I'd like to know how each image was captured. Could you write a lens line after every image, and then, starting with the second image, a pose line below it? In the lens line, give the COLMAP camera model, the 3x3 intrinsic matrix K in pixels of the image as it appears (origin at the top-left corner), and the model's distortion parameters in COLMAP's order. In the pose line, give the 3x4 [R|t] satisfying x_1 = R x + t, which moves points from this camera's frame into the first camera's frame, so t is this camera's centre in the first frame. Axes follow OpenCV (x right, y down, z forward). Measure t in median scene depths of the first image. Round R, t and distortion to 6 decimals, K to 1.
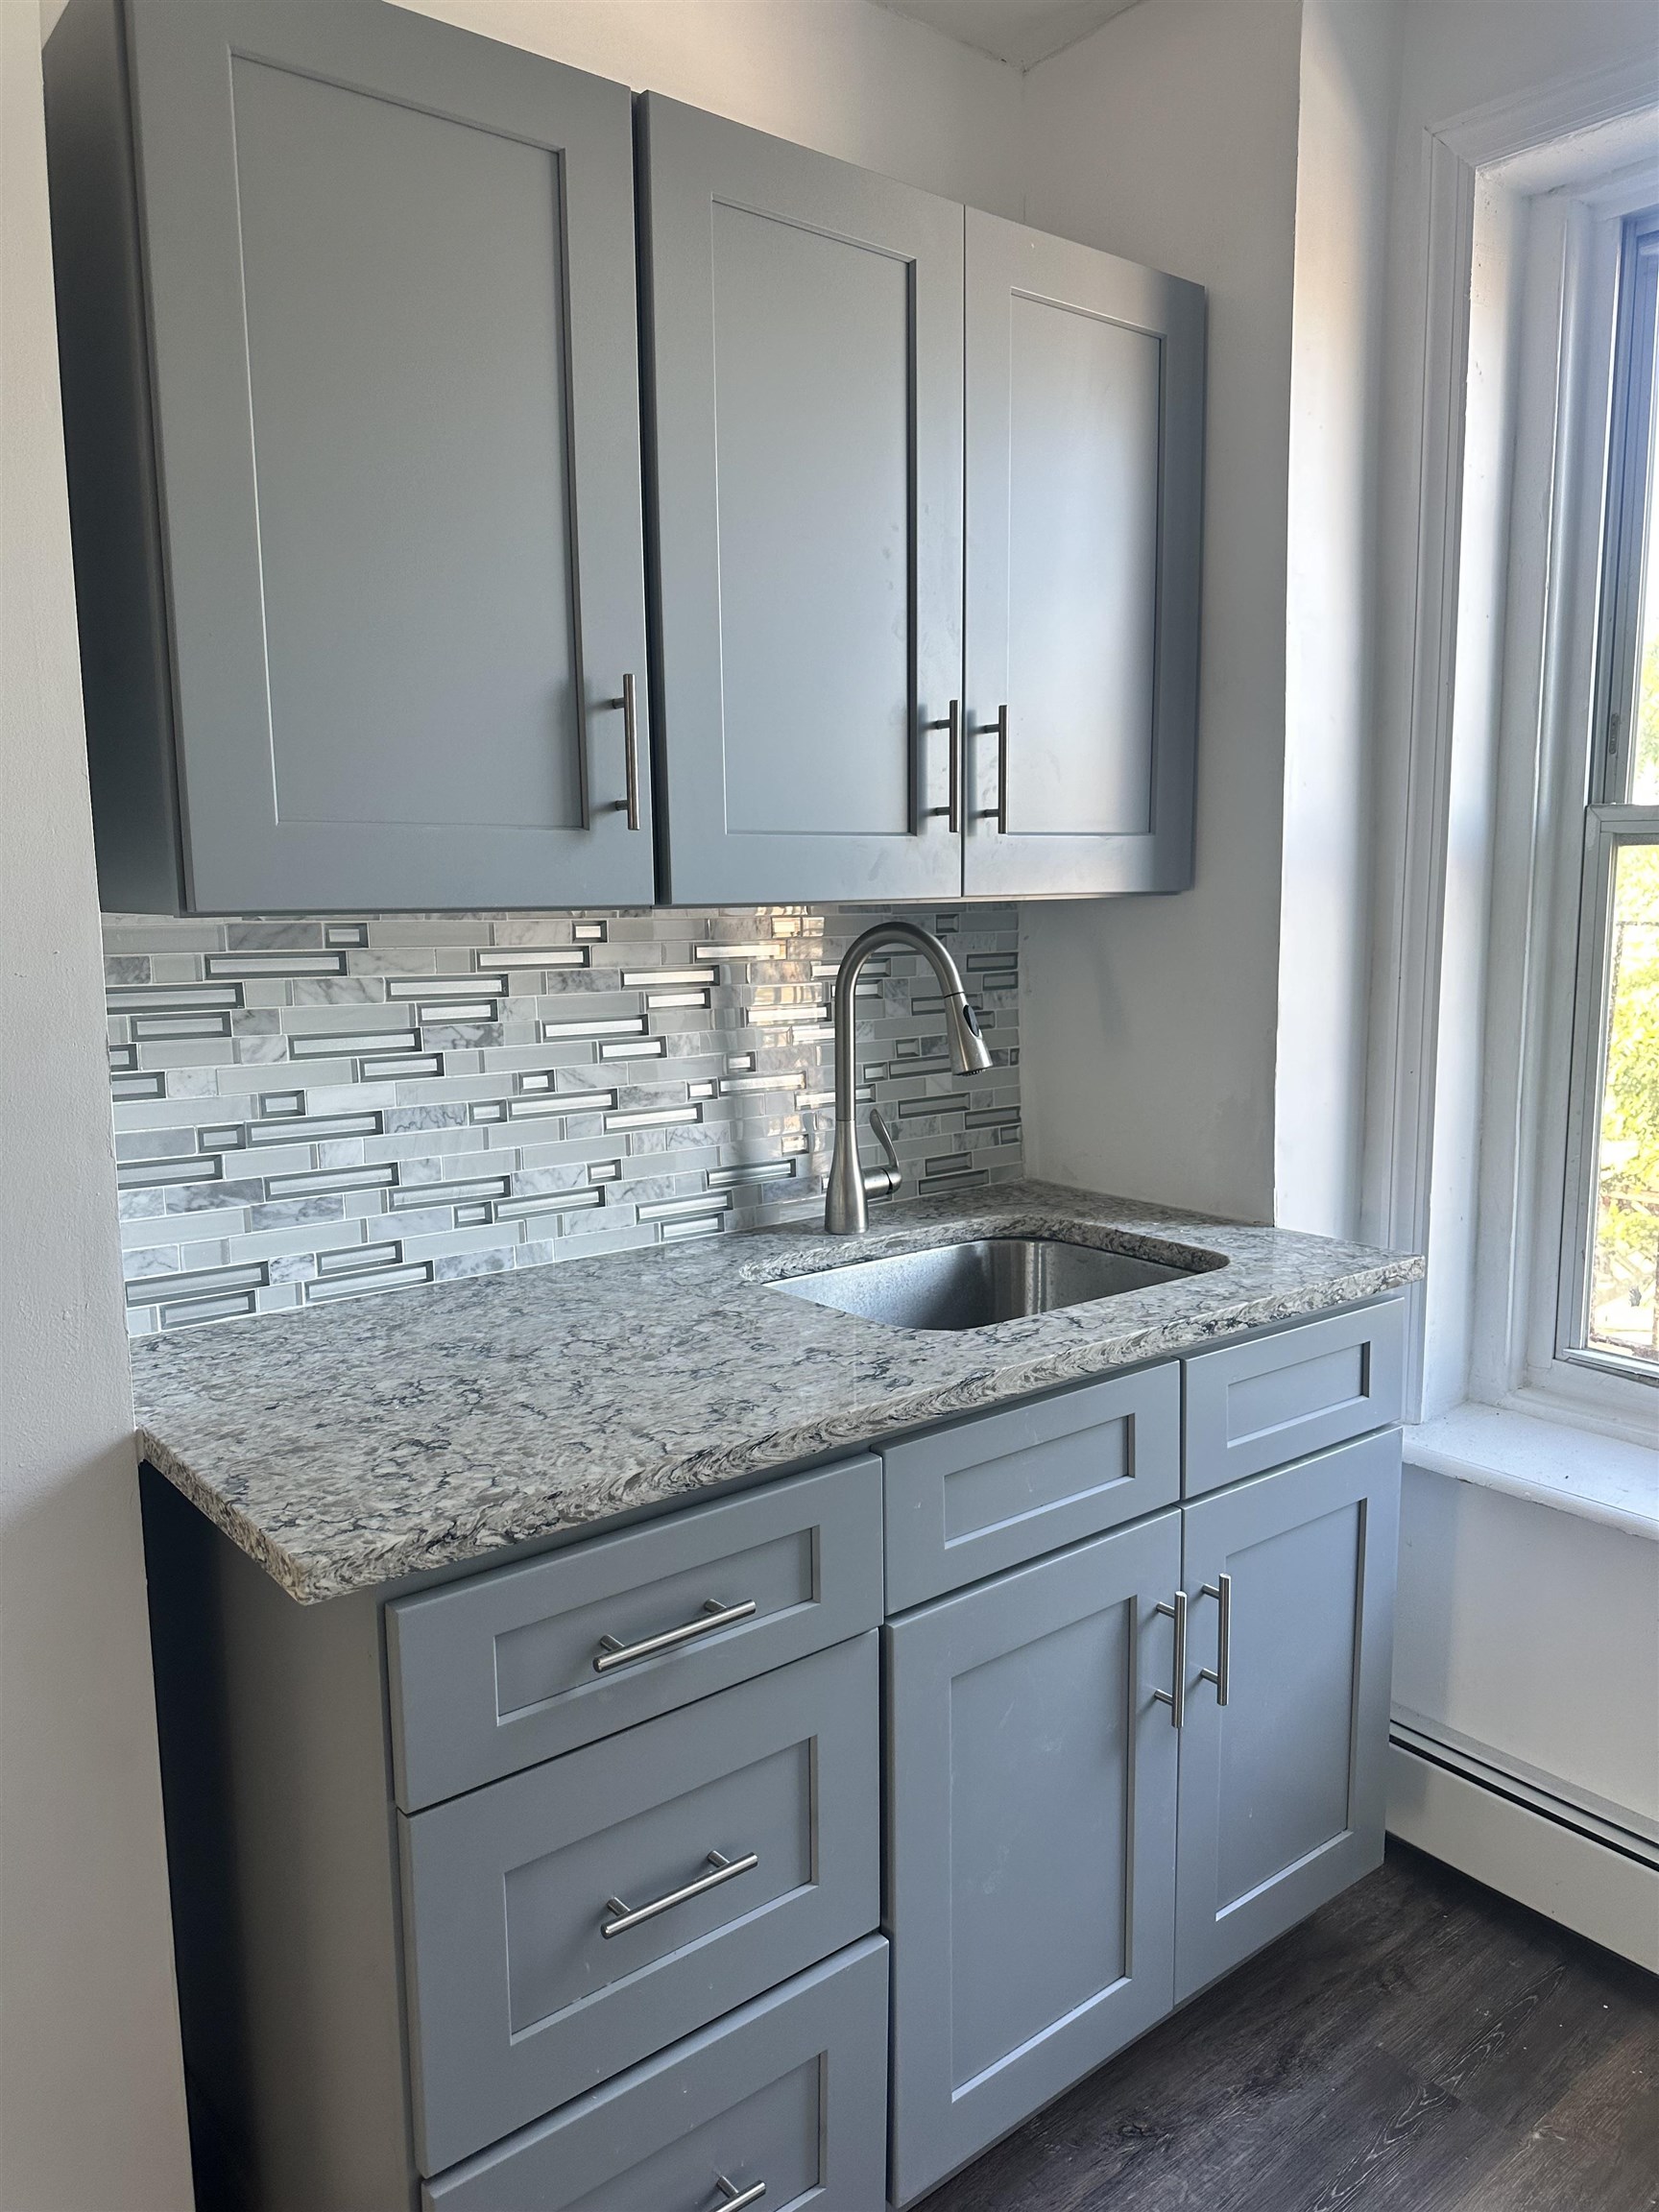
lens RADIAL K [[1550.1, 0, 906.7], [0, 1550.1, 1104.2], [0, 0, 1]] dist [0.178826, -0.251674]
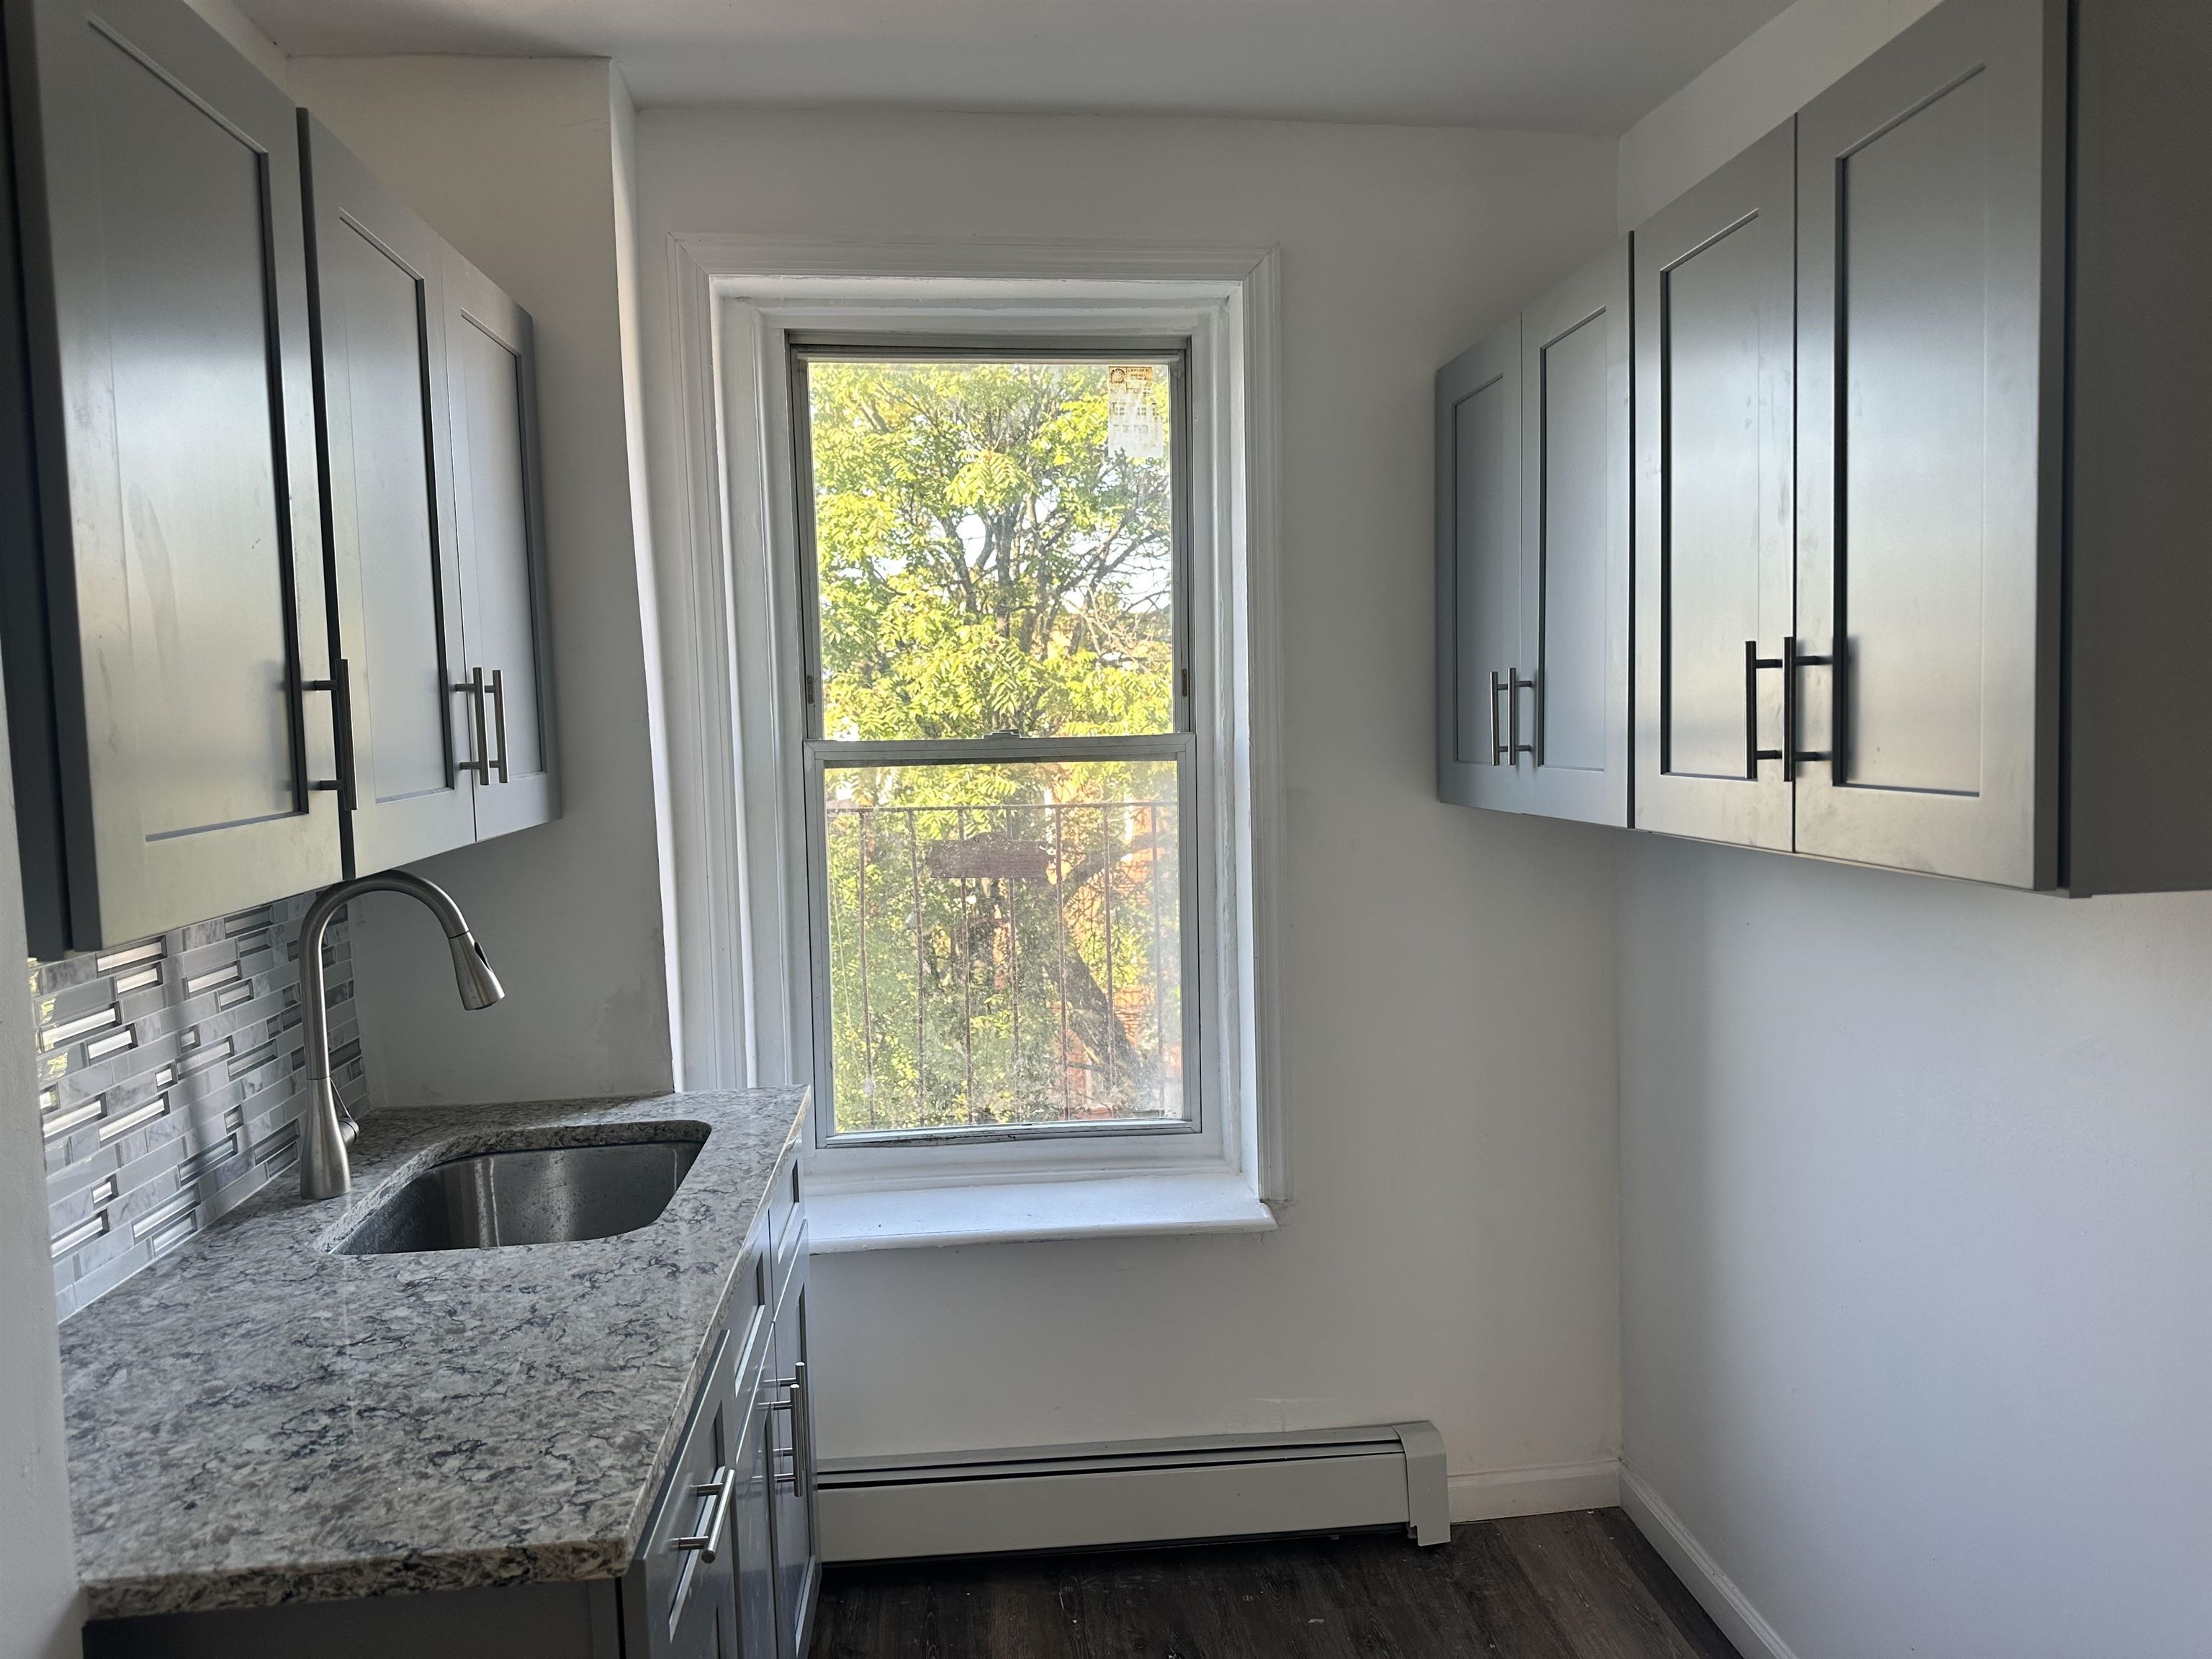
lens RADIAL K [[1534.4, 0, 1106.0], [0, 1534.4, 829.5], [0, 0, 1]] dist [0.035232, -0.032267]
pose [[0.555463, -0.071521, 0.828460, -0.647442], [0.135438, 0.990772, -0.005274, -0.083657], [-0.820437, 0.115134, 0.560024, 0.059538]]
